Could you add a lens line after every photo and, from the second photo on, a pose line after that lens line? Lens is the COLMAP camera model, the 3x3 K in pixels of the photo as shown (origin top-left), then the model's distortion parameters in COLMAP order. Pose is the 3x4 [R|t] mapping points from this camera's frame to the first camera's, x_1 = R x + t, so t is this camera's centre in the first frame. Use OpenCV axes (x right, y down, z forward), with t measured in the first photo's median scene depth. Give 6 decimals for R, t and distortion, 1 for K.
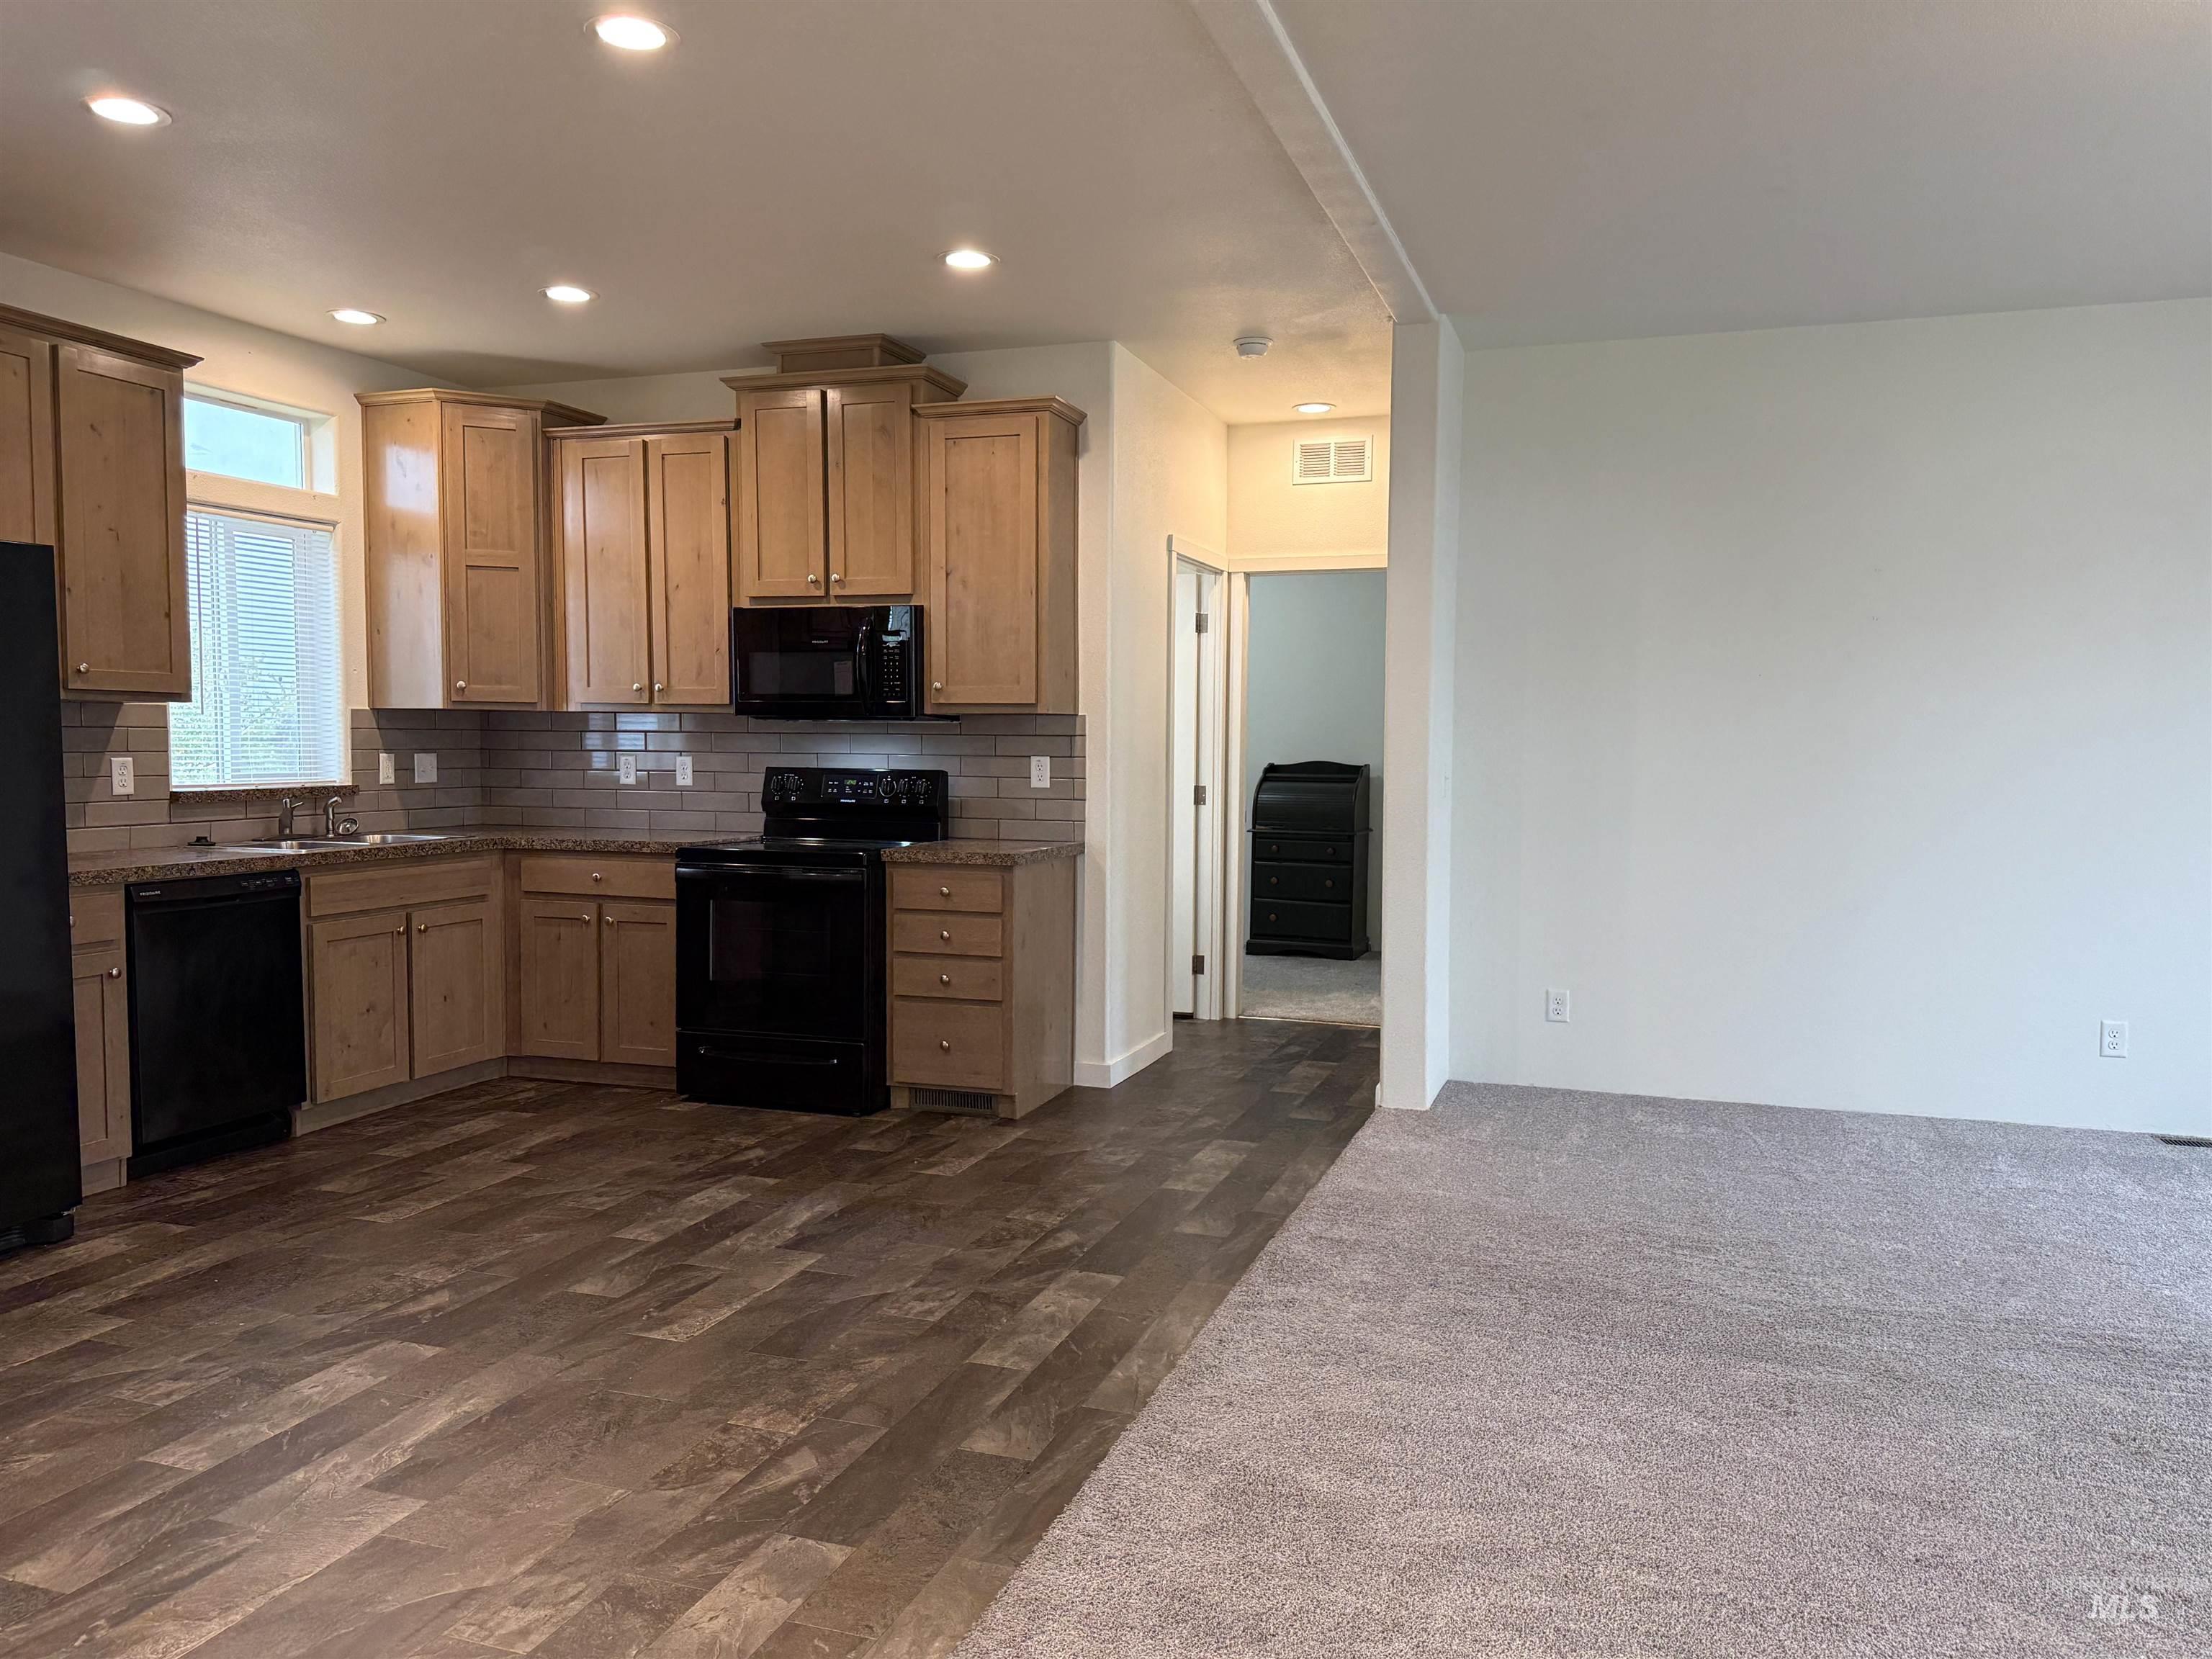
lens RADIAL K [[1576.2, 0, 1107.1], [0, 1576.2, 818.1], [0, 0, 1]] dist [0.125571, -0.182259]
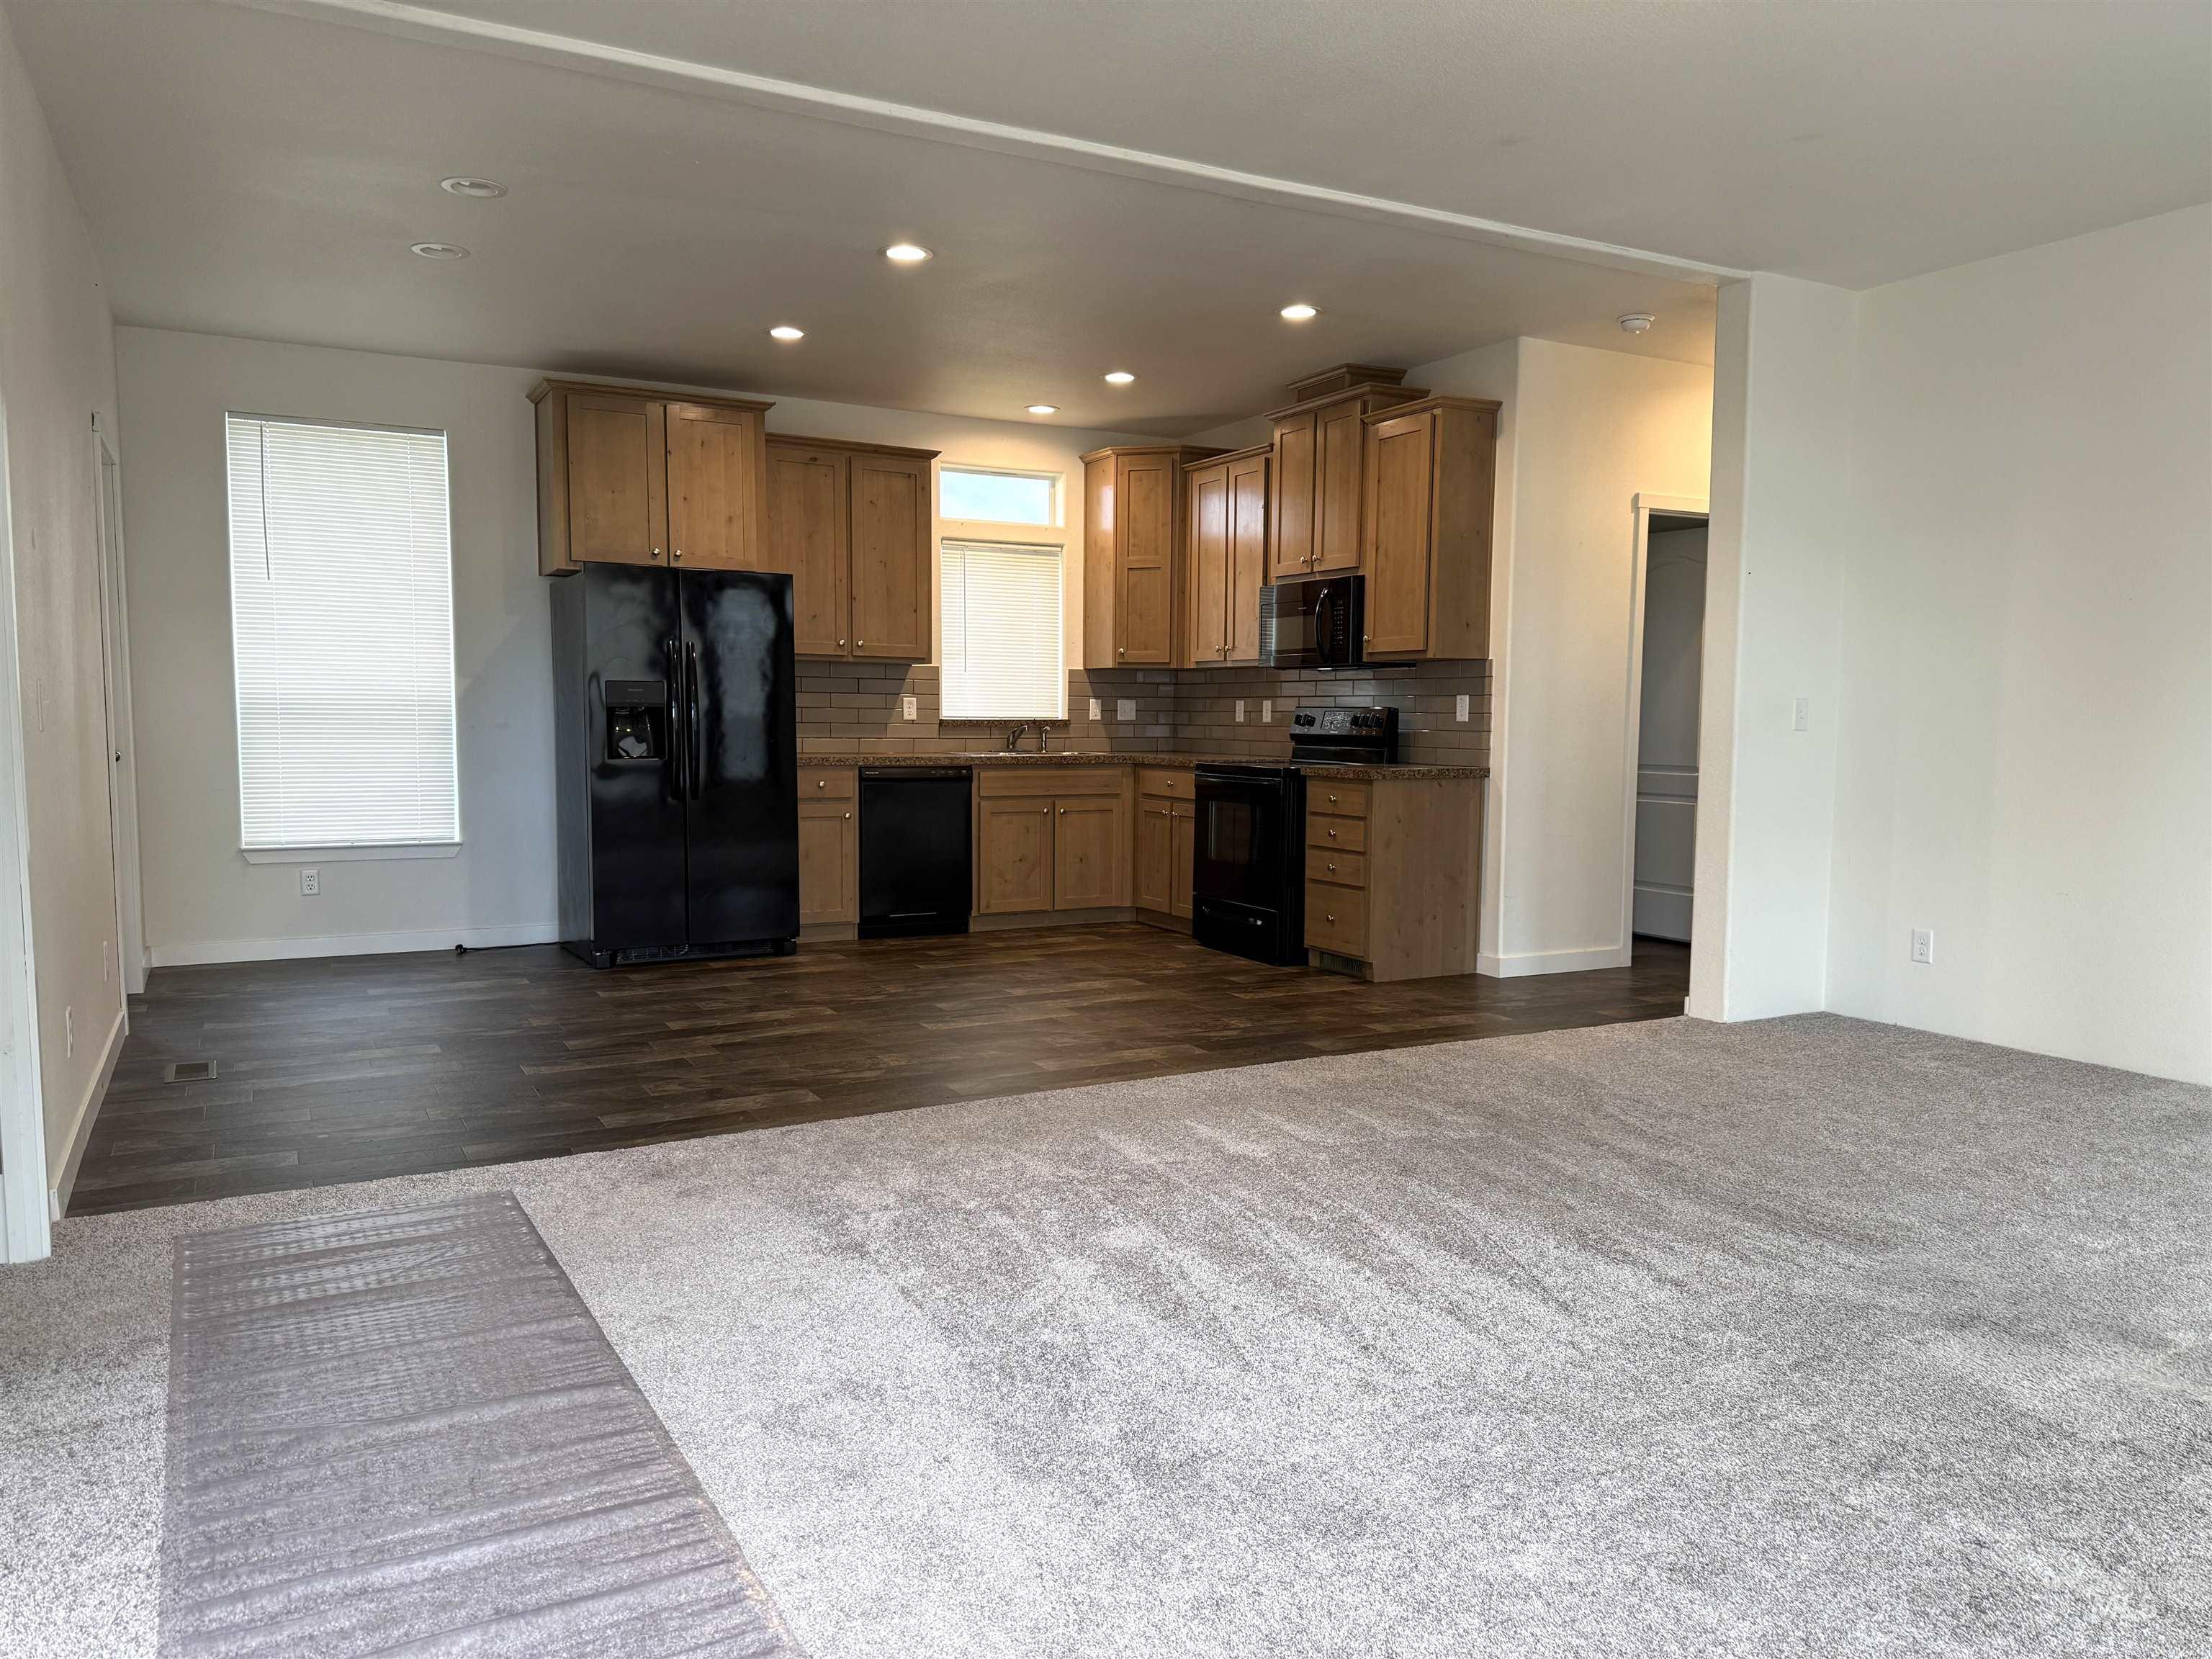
lens RADIAL K [[1556.2, 0, 1122.0], [0, 1556.2, 847.3], [0, 0, 1]] dist [0.082385, -0.114245]
pose [[0.738293, 0.057843, -0.671995, 0.591884], [-0.037857, 0.998299, 0.044339, 0.034212], [0.673417, -0.007296, 0.739227, -0.049304]]
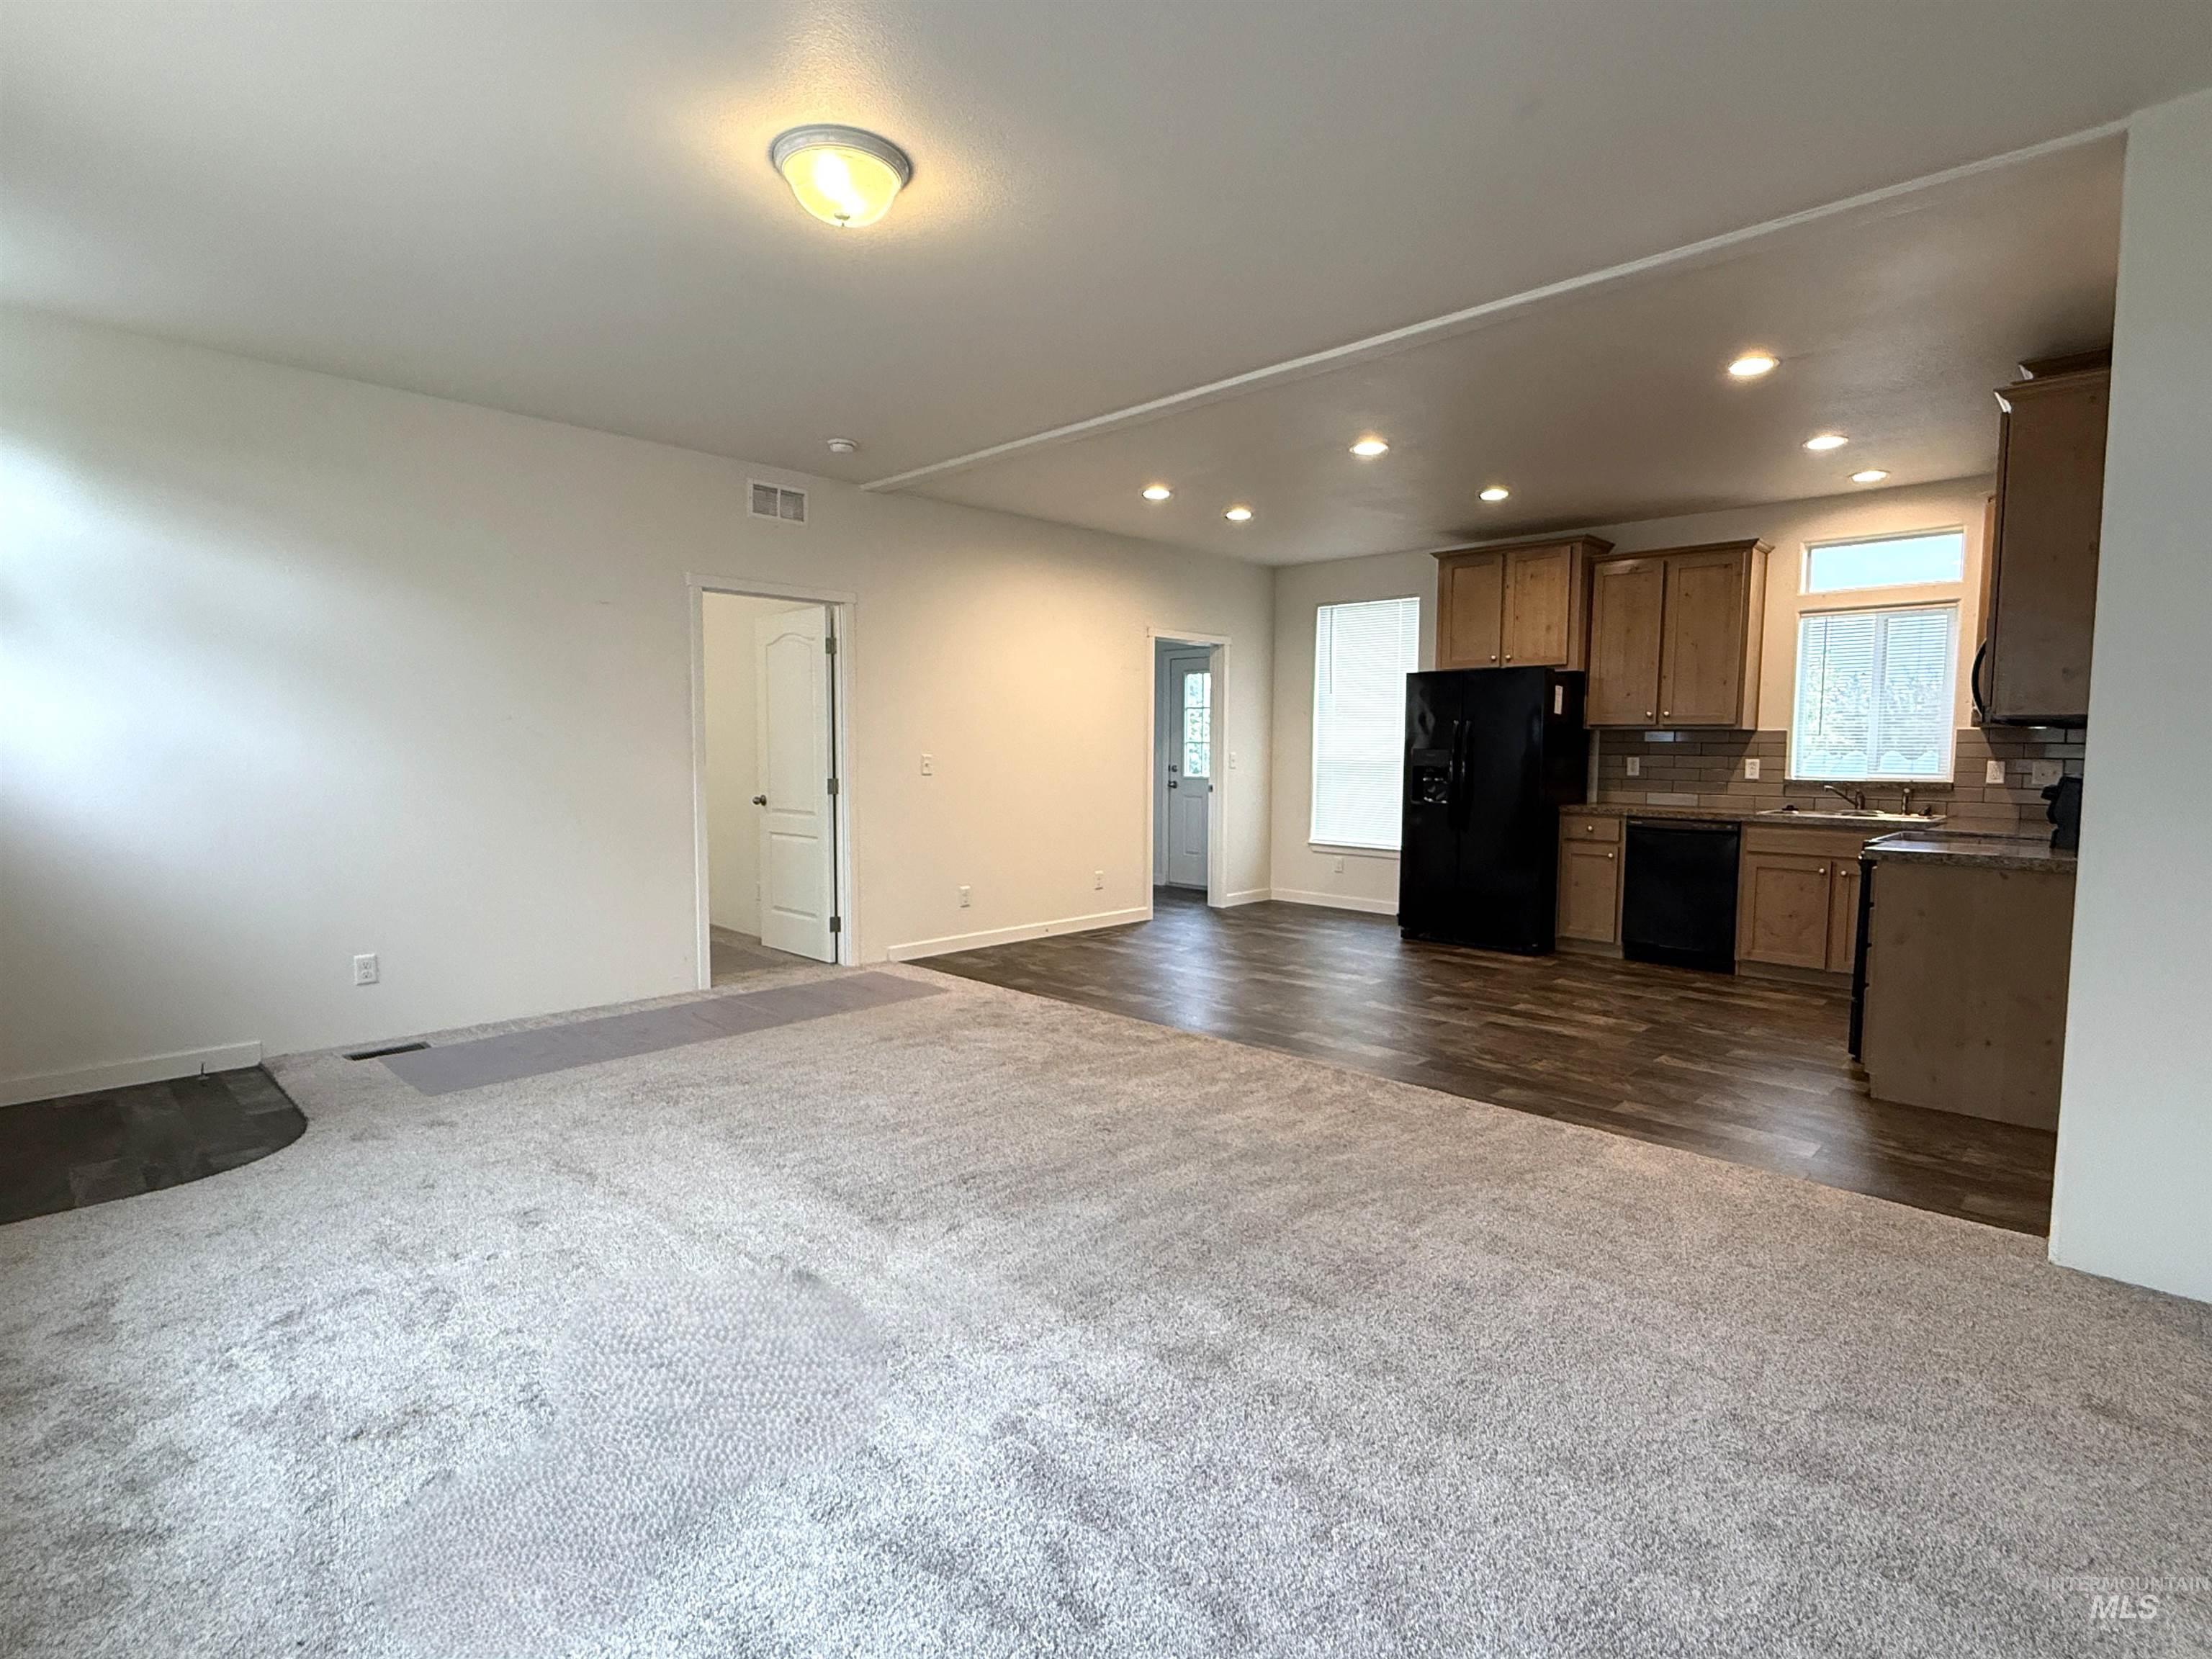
lens RADIAL K [[1115.2, 0, 1090.5], [0, 1115.2, 826.0], [0, 0, 1]] dist [0.000660, 0.001829]
pose [[-0.444649, 0.053877, -0.894083, 0.806837], [-0.055780, 0.994586, 0.087674, -0.028261], [0.893966, 0.088856, -0.439237, 0.804151]]
